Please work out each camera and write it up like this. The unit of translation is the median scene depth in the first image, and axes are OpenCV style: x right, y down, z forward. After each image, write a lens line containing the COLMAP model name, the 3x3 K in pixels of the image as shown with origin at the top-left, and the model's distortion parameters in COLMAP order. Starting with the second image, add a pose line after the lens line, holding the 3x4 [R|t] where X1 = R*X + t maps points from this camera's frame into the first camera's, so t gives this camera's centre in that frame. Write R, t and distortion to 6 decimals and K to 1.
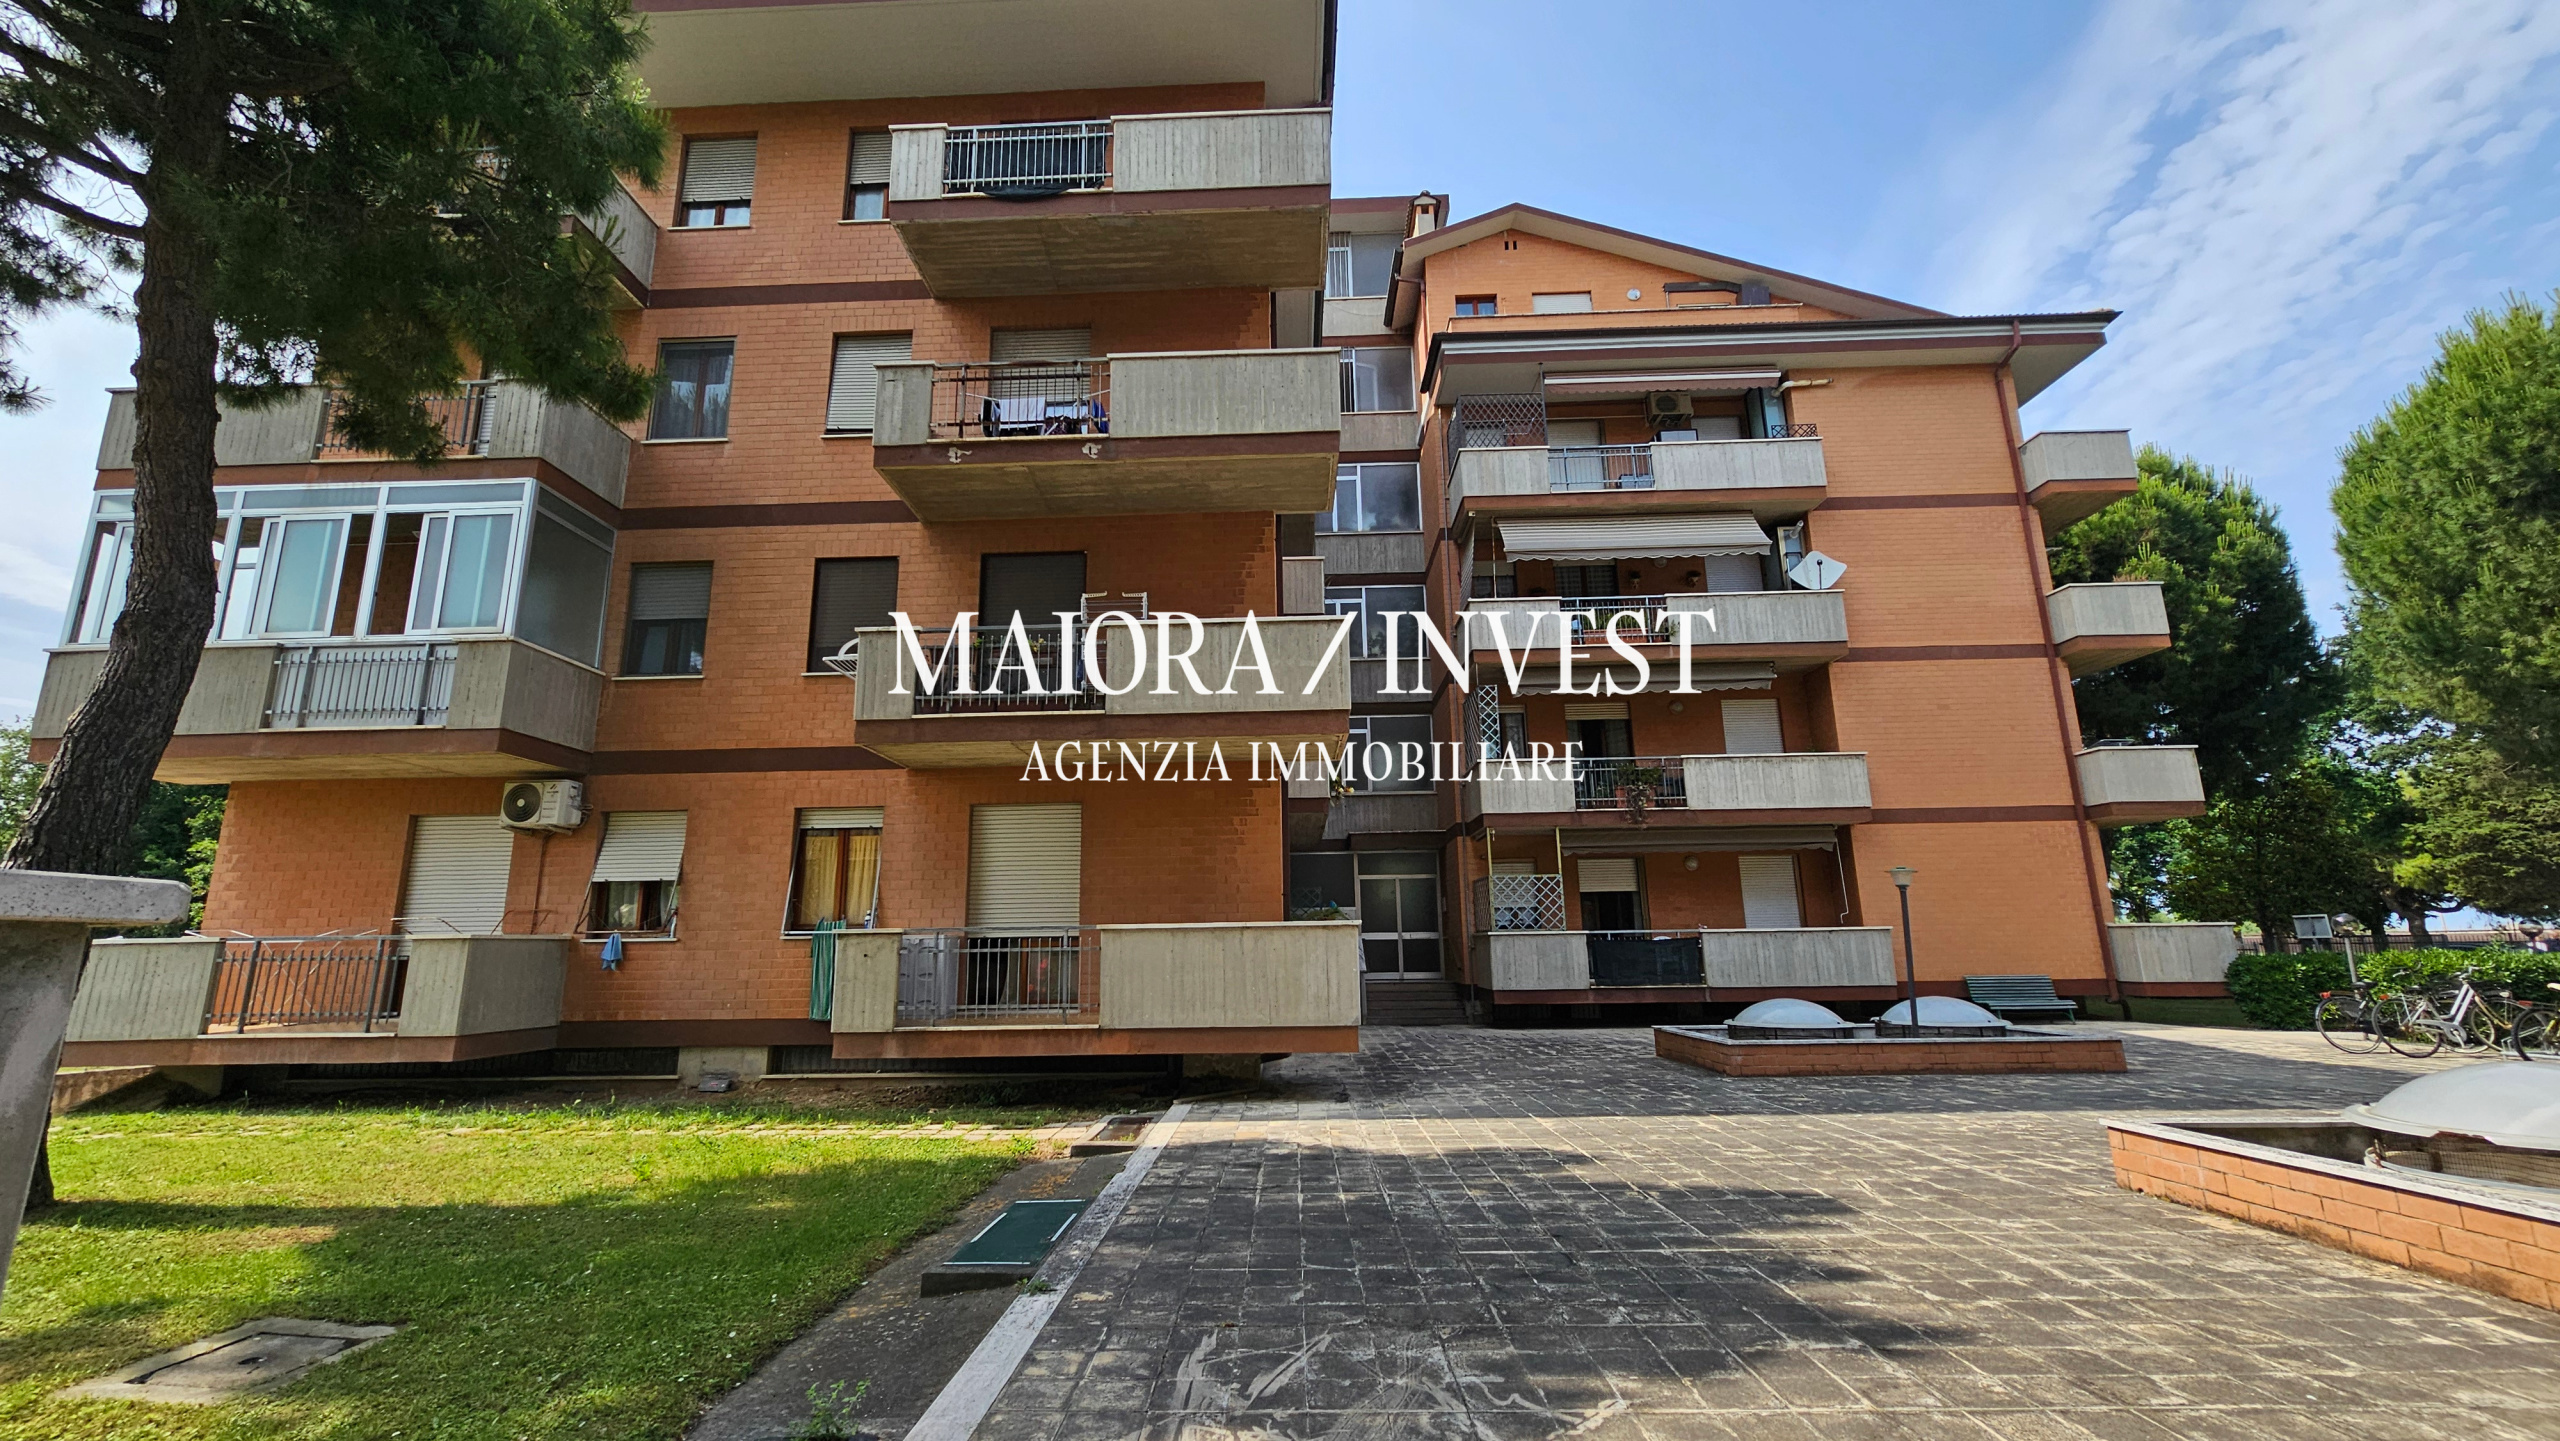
lens RADIAL K [[1043.8, 0, 1250.2], [0, 1043.8, 725.1], [0, 0, 1]] dist [-0.001304, -0.000051]
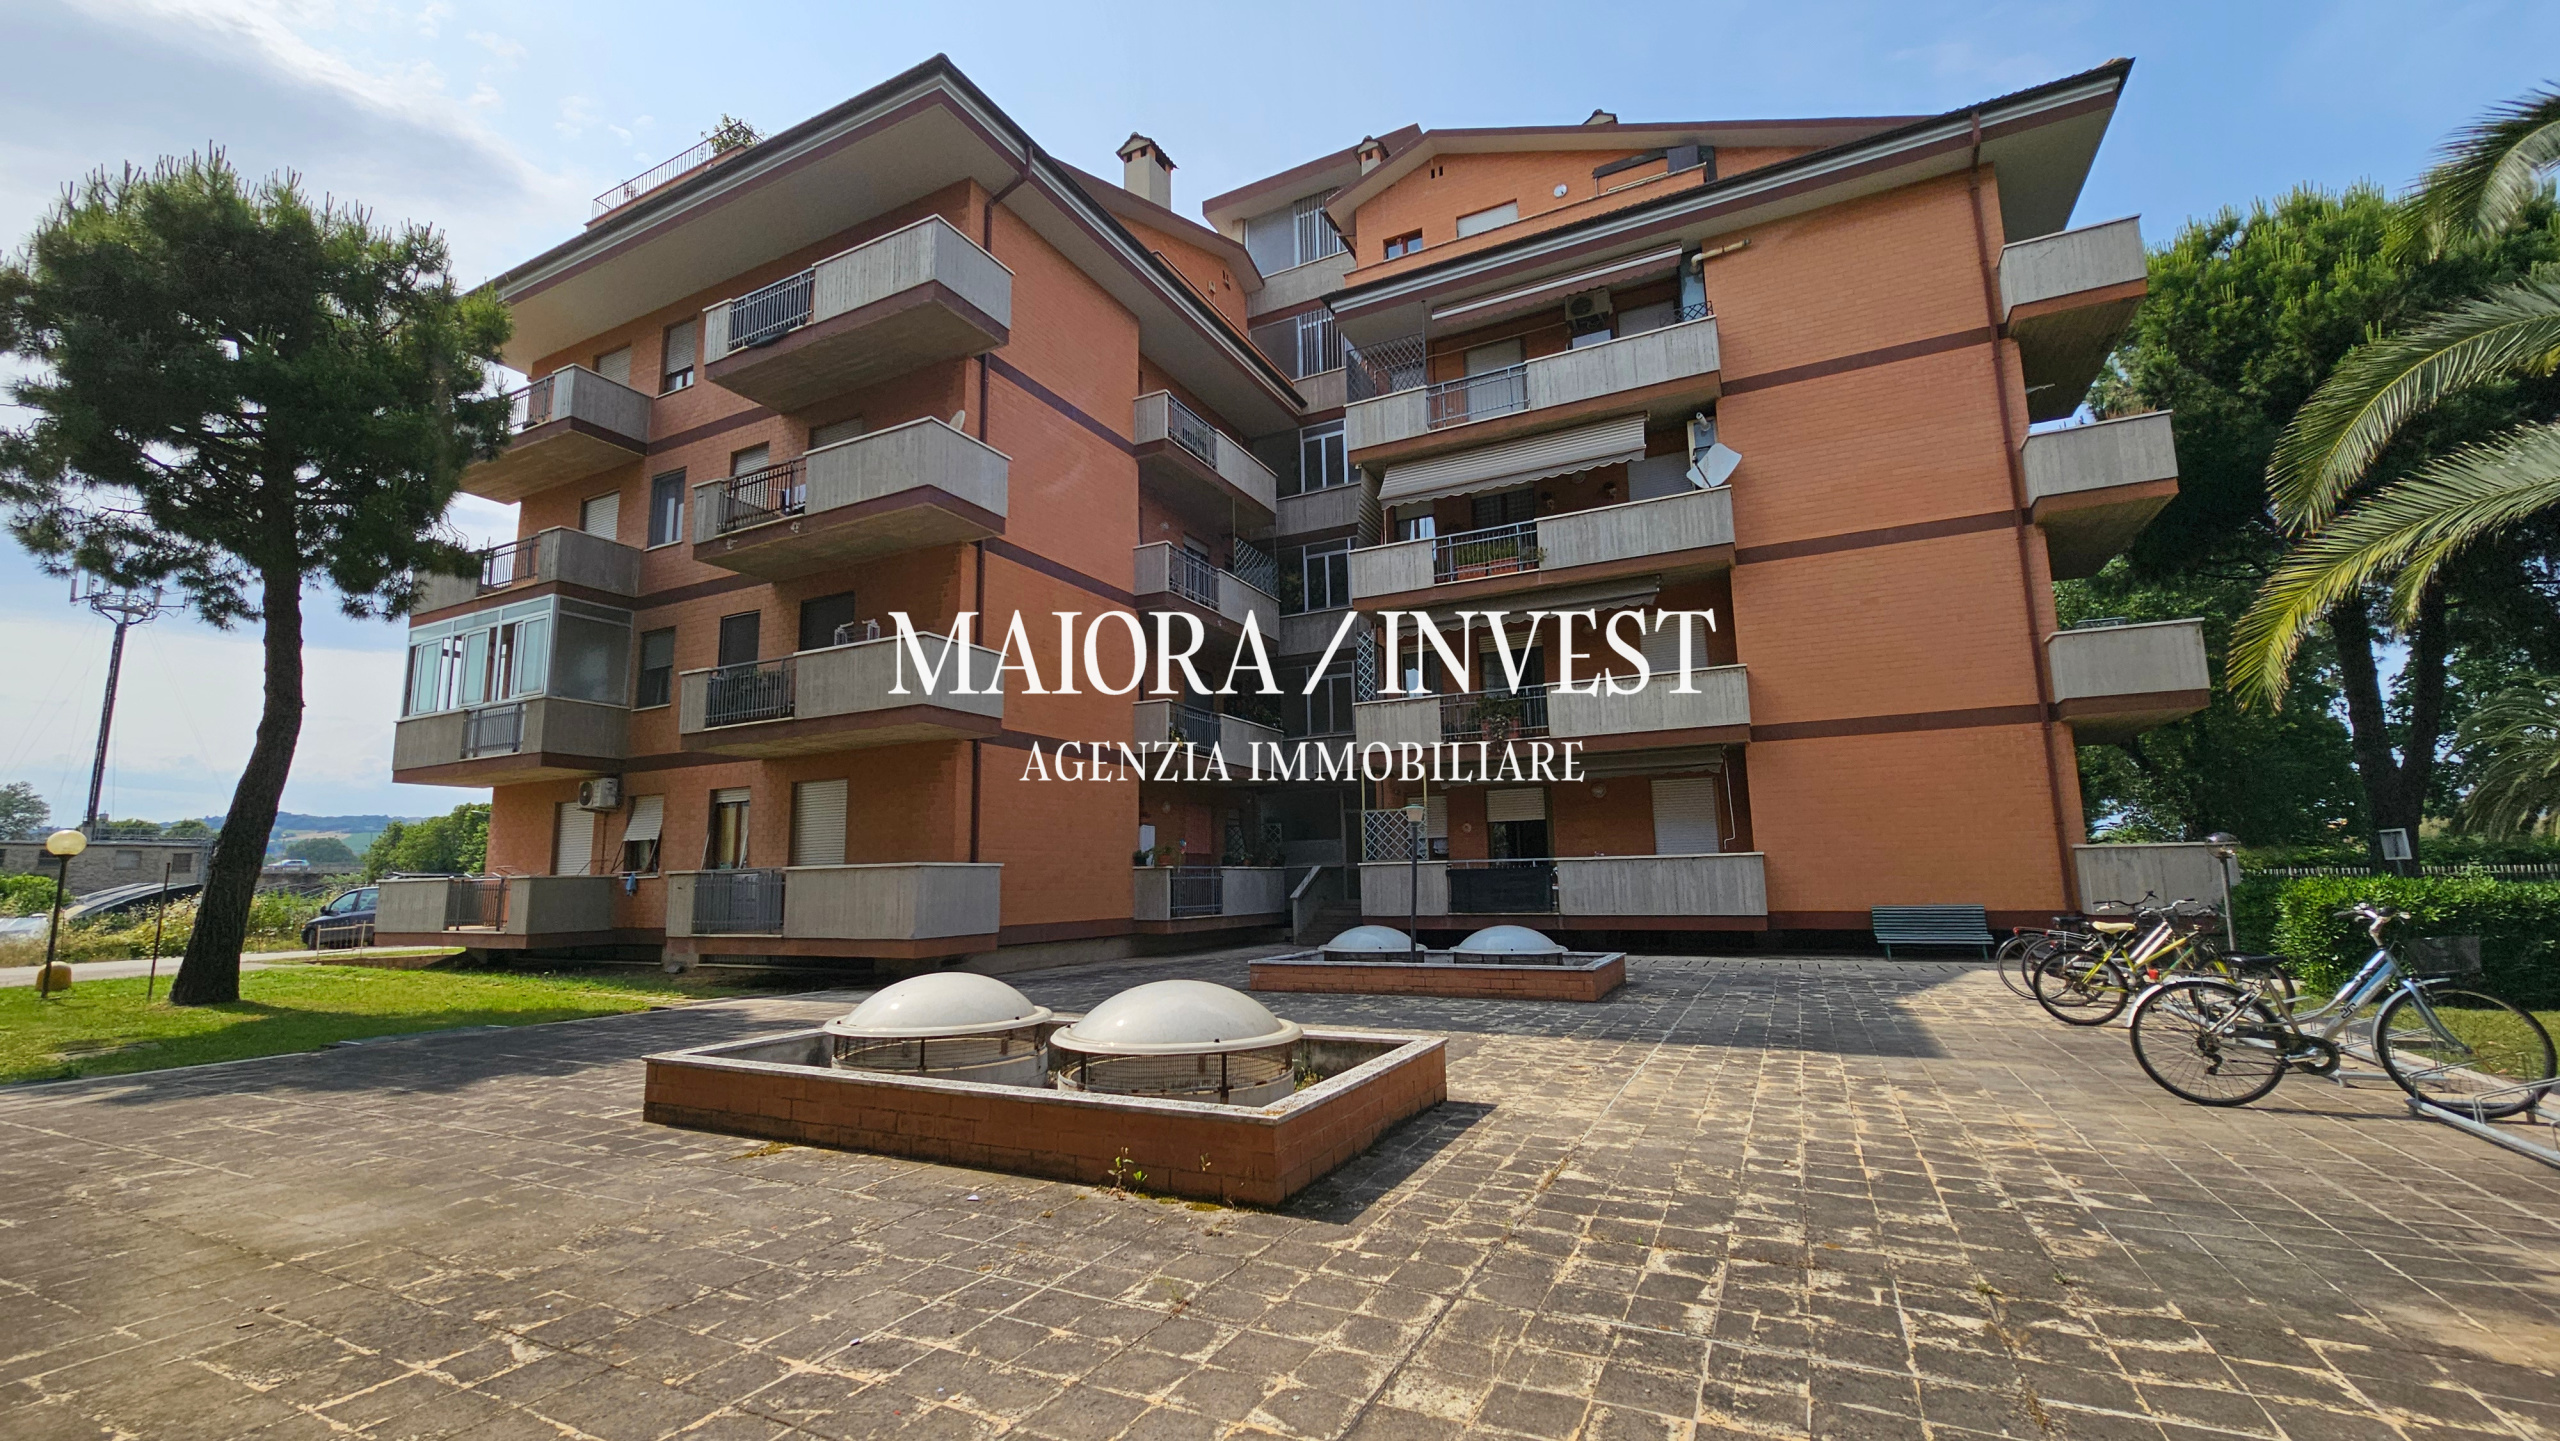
lens RADIAL K [[1043.8, 0, 1248.3], [0, 1043.8, 725.3], [0, 0, 1]] dist [-0.001304, -0.000051]
pose [[0.903867, -0.065518, -0.422766, 0.772940], [0.096085, 0.994046, 0.051378, -0.012657], [0.416883, -0.087061, 0.904781, -0.020416]]
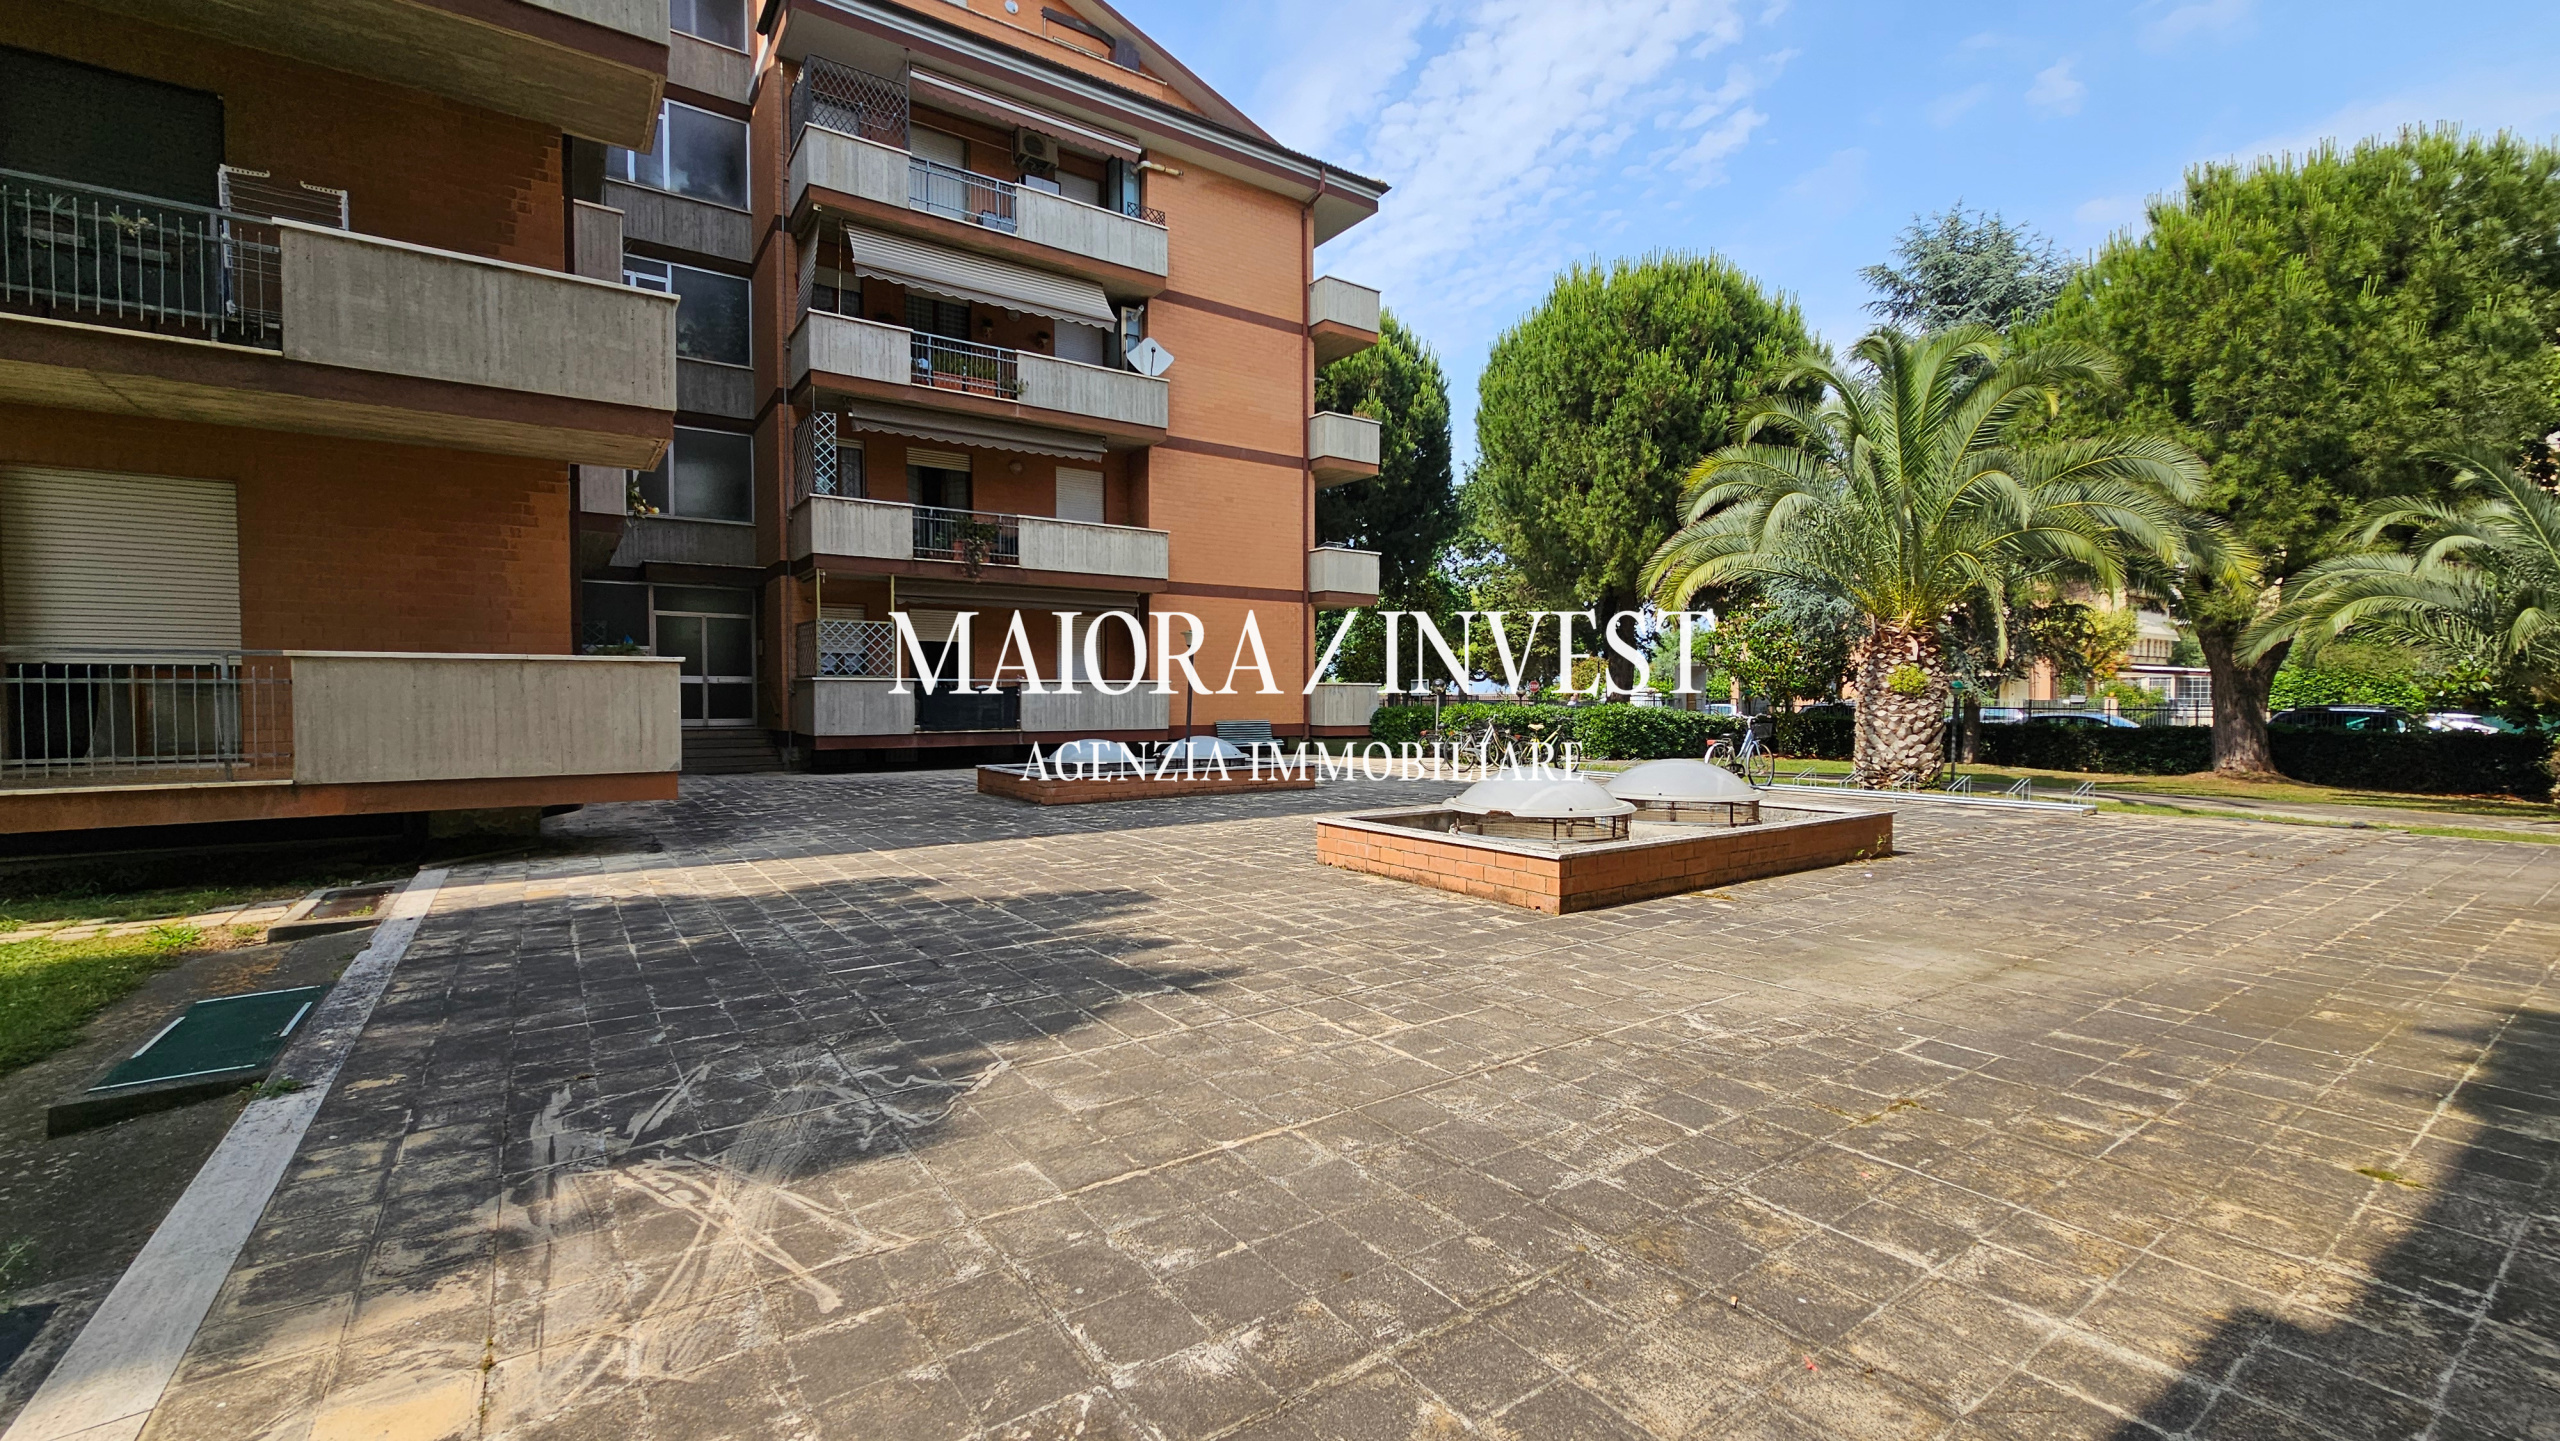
lens RADIAL K [[1043.8, 0, 1260.5], [0, 1043.8, 725.7], [0, 0, 1]] dist [-0.001304, -0.000051]
pose [[0.799329, -0.003977, 0.600880, -0.023817], [-0.136542, 0.972617, 0.188075, 0.006218], [-0.585175, -0.232379, 0.776898, 0.004518]]
